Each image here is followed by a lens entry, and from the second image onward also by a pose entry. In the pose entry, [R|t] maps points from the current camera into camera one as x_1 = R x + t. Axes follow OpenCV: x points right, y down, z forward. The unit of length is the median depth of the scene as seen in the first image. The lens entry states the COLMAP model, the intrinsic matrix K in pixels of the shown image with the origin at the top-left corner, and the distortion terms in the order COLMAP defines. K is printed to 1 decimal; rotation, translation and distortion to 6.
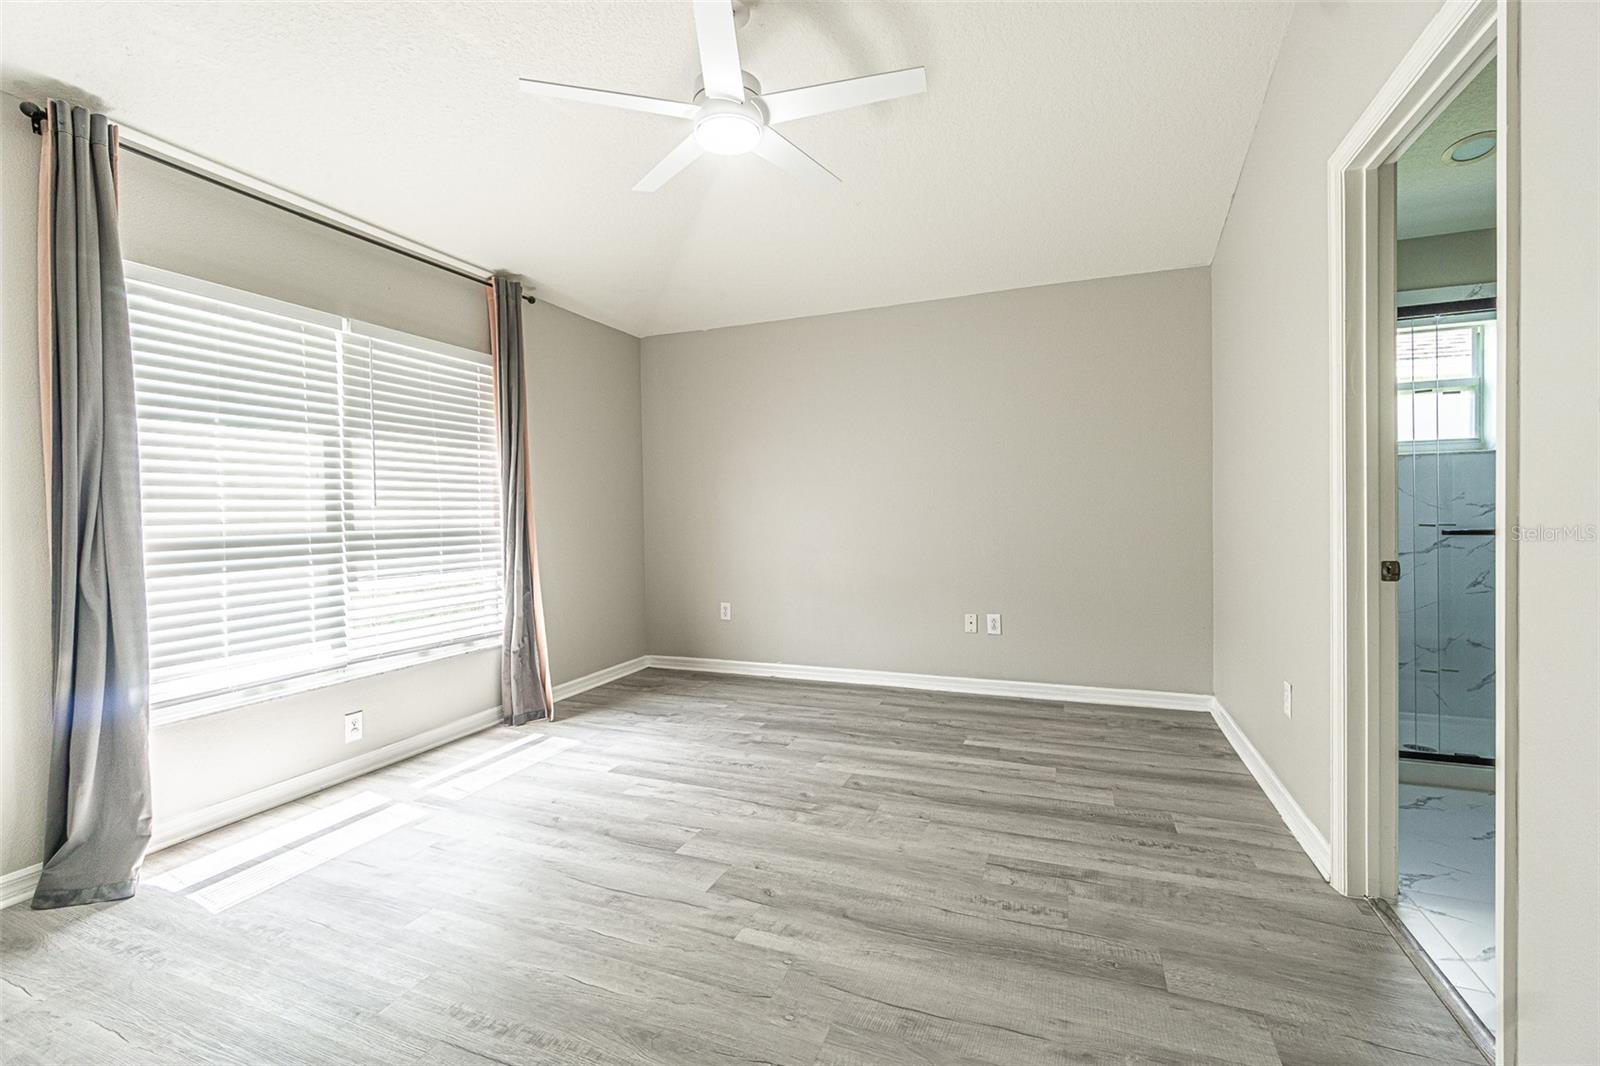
lens RADIAL K [[677.6, 0, 798.4], [0, 677.6, 514.5], [0, 0, 1]] dist [0.002188, 0.000193]
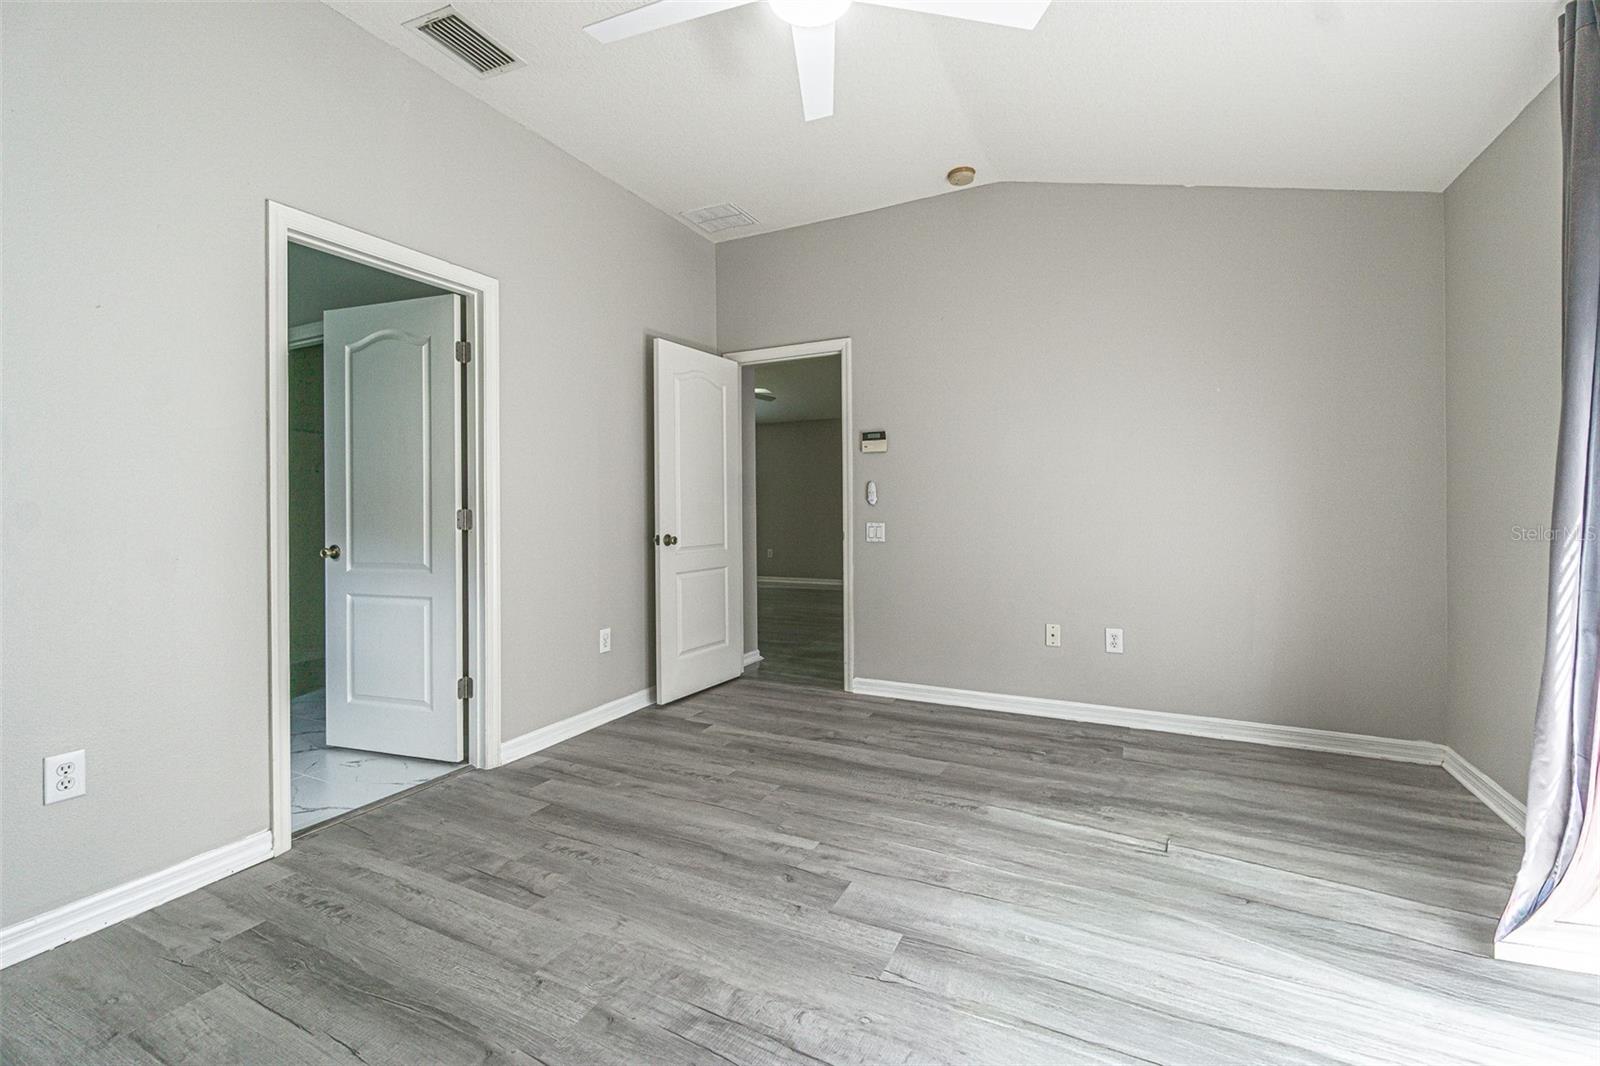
lens RADIAL K [[677.6, 0, 798.4], [0, 677.6, 514.5], [0, 0, 1]] dist [0.002188, 0.000193]
pose [[-0.995861, 0.023147, 0.087895, -0.157107], [0.024121, 0.999659, 0.010039, 0.005834], [-0.087633, 0.012118, -0.996079, 1.965523]]
